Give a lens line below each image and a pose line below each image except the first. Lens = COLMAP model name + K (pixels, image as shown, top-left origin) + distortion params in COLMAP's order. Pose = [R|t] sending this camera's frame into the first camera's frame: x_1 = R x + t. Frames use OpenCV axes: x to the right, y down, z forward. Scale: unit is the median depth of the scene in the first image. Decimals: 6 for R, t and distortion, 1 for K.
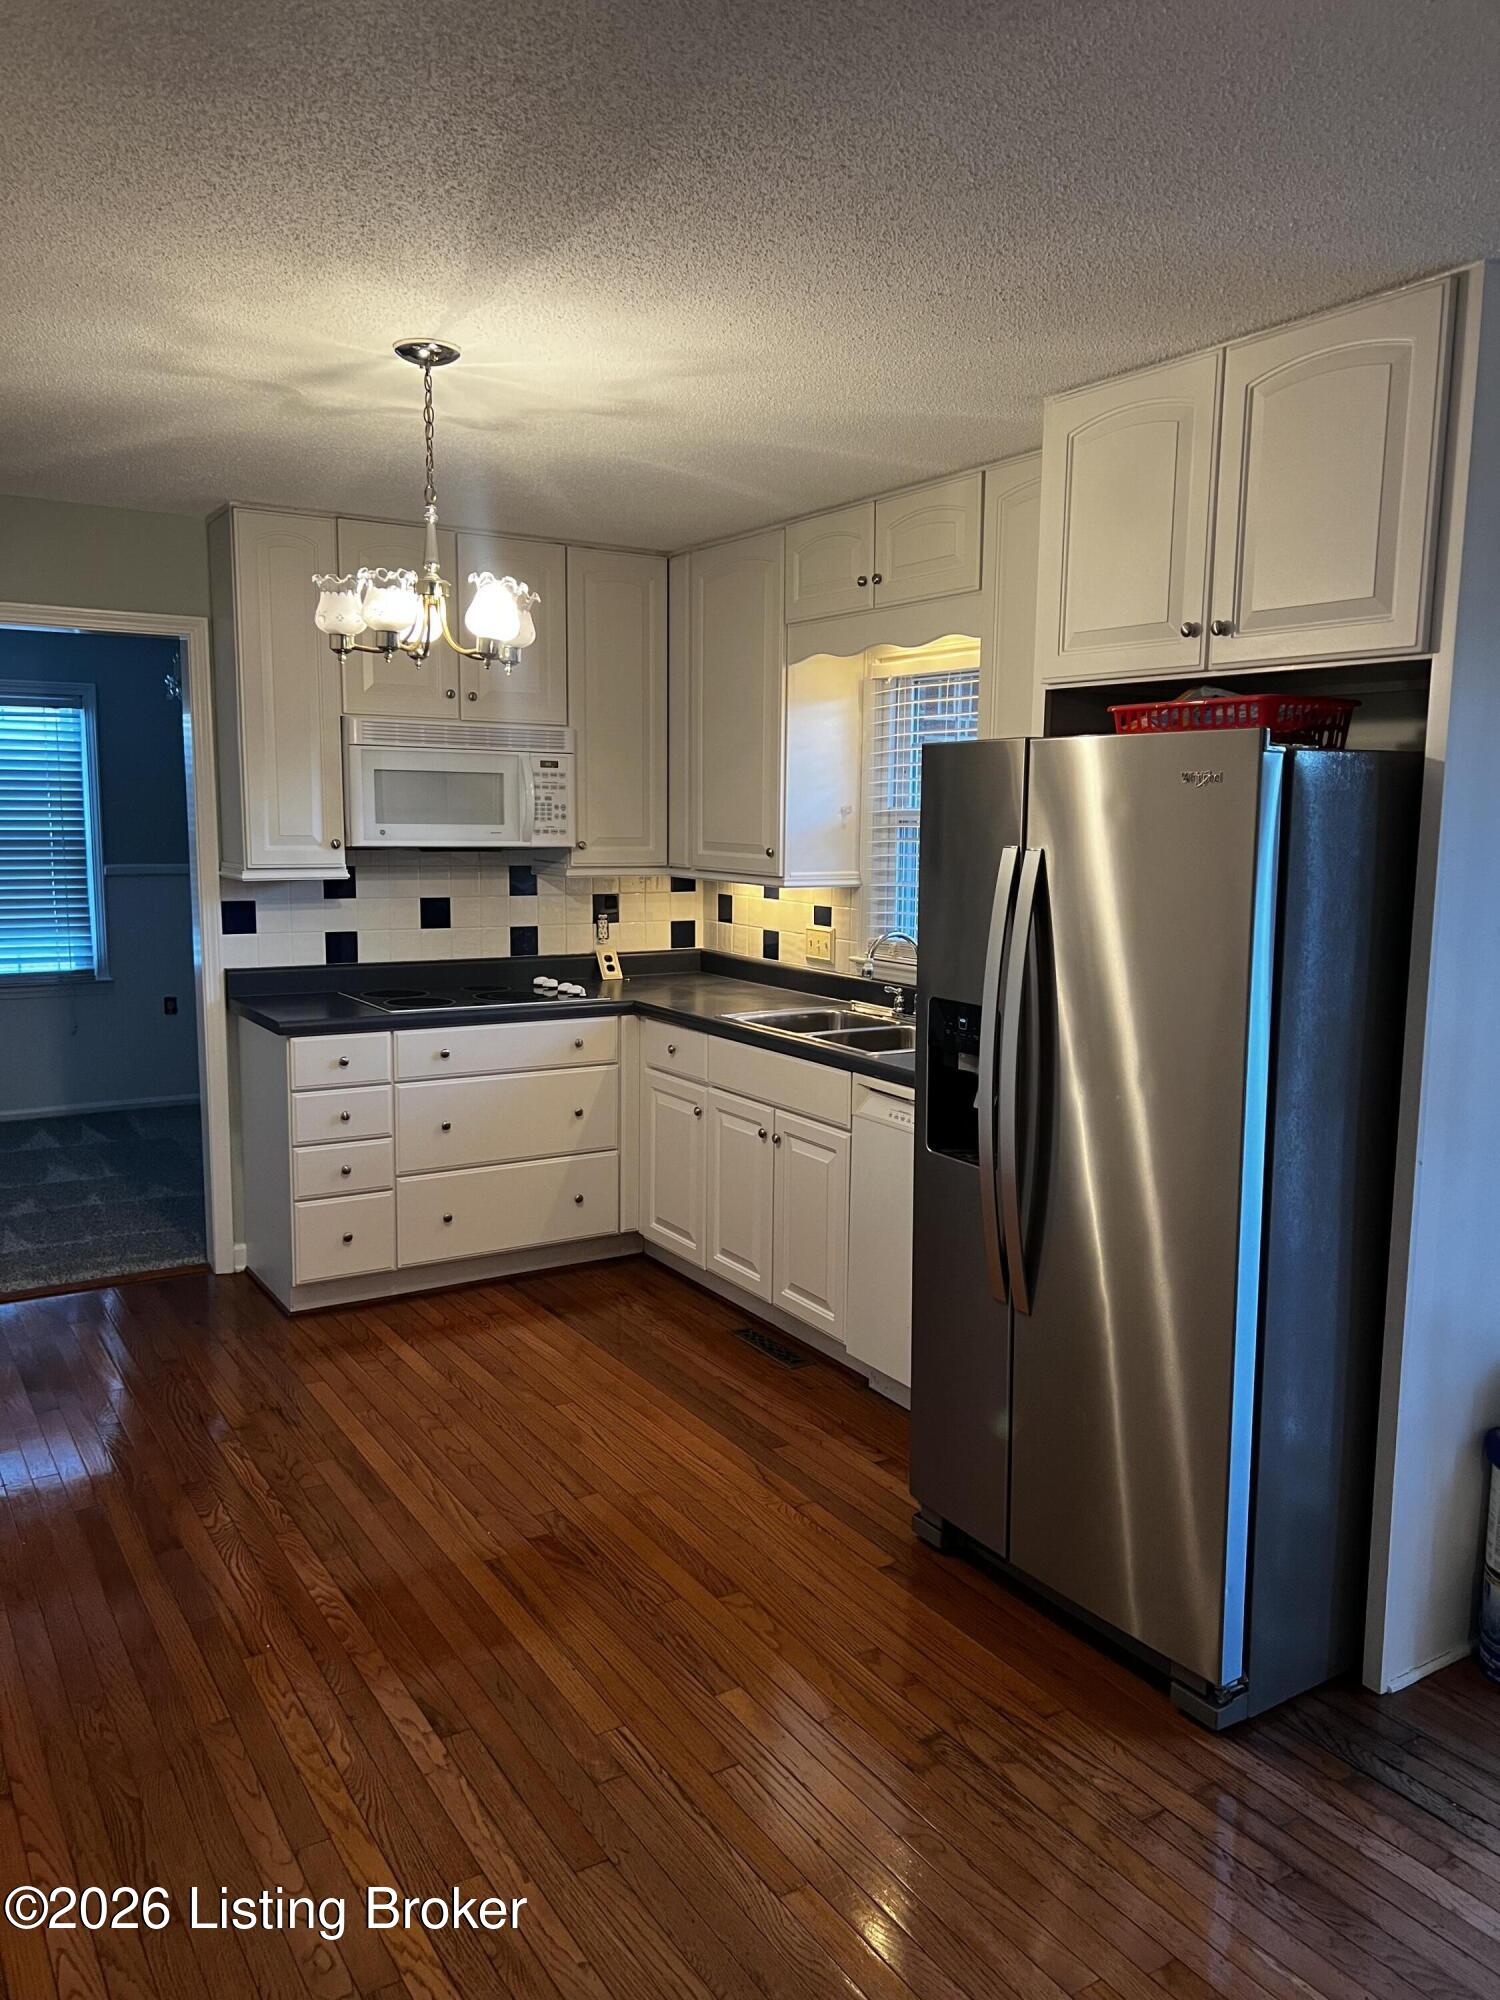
lens RADIAL K [[1494.8, 0, 782.8], [0, 1494.8, 1008.5], [0, 0, 1]] dist [0.012456, -0.023354]
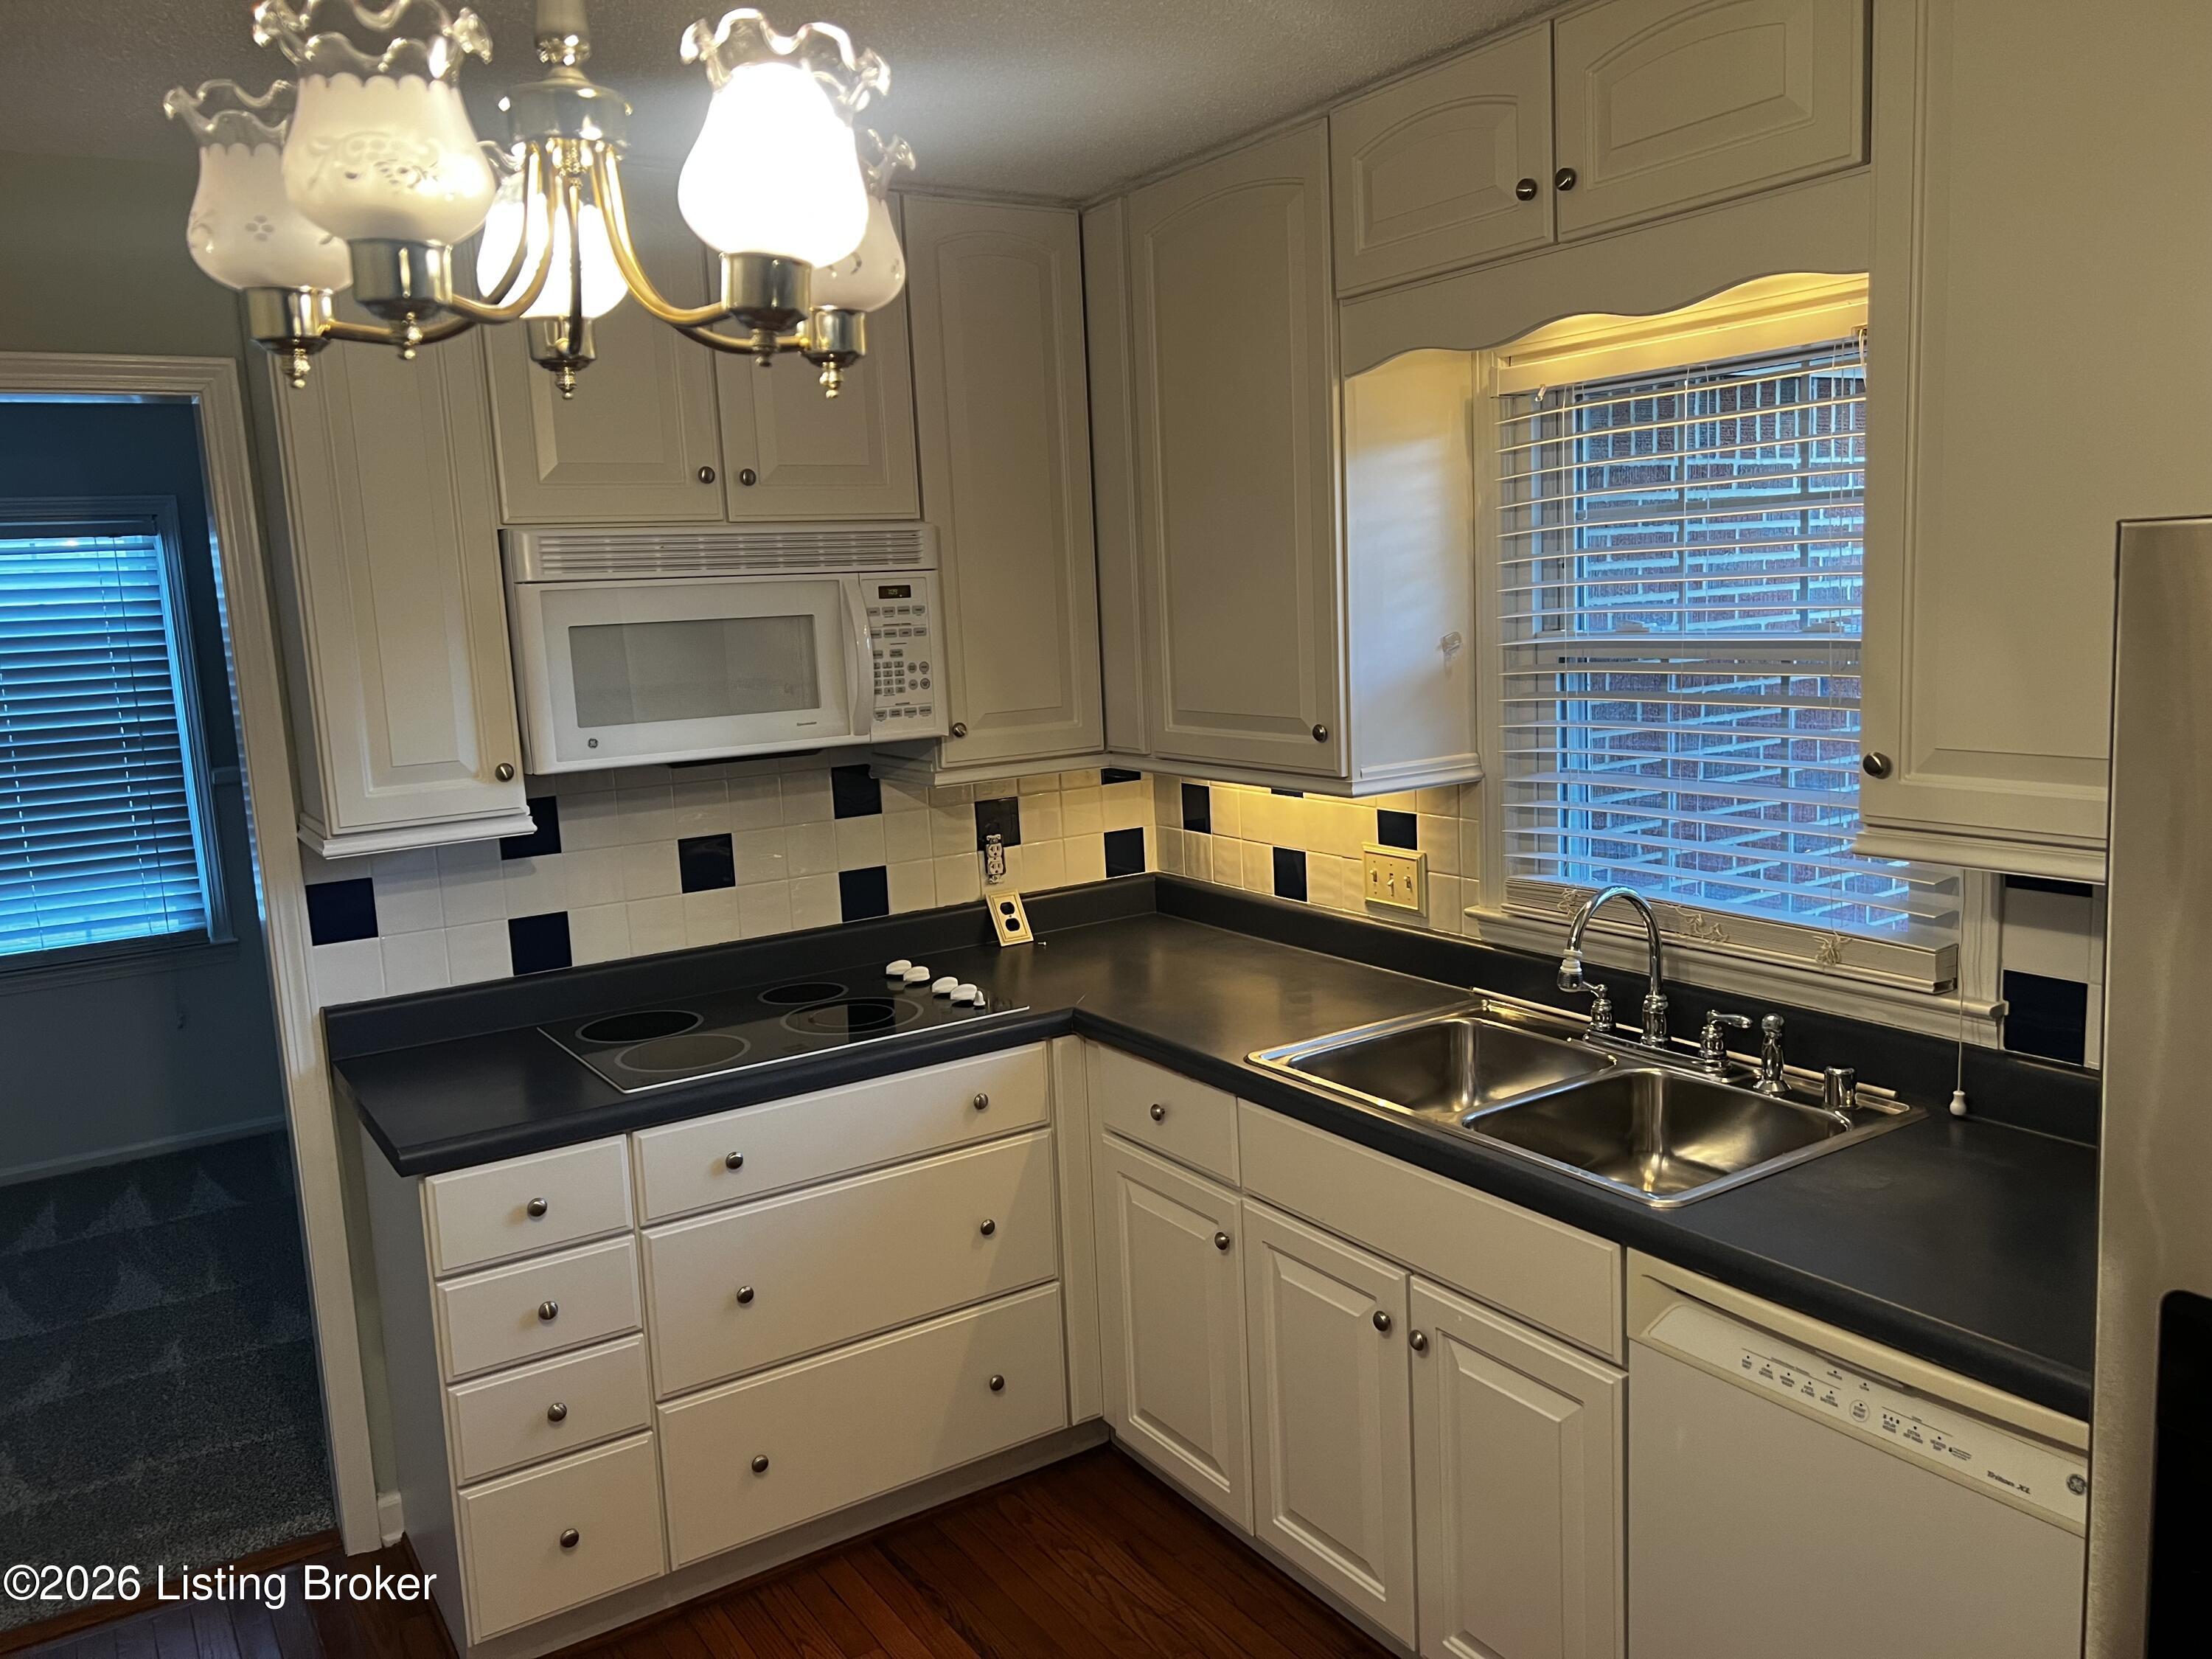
lens RADIAL K [[1653.3, 0, 1106.8], [0, 1653.3, 806.0], [0, 0, 1]] dist [0.012456, -0.023354]
pose [[0.998134, -0.060268, -0.009800, -0.078752], [0.060271, 0.998182, 0.000053, -0.081521], [0.009779, -0.000643, 0.999952, 0.401327]]
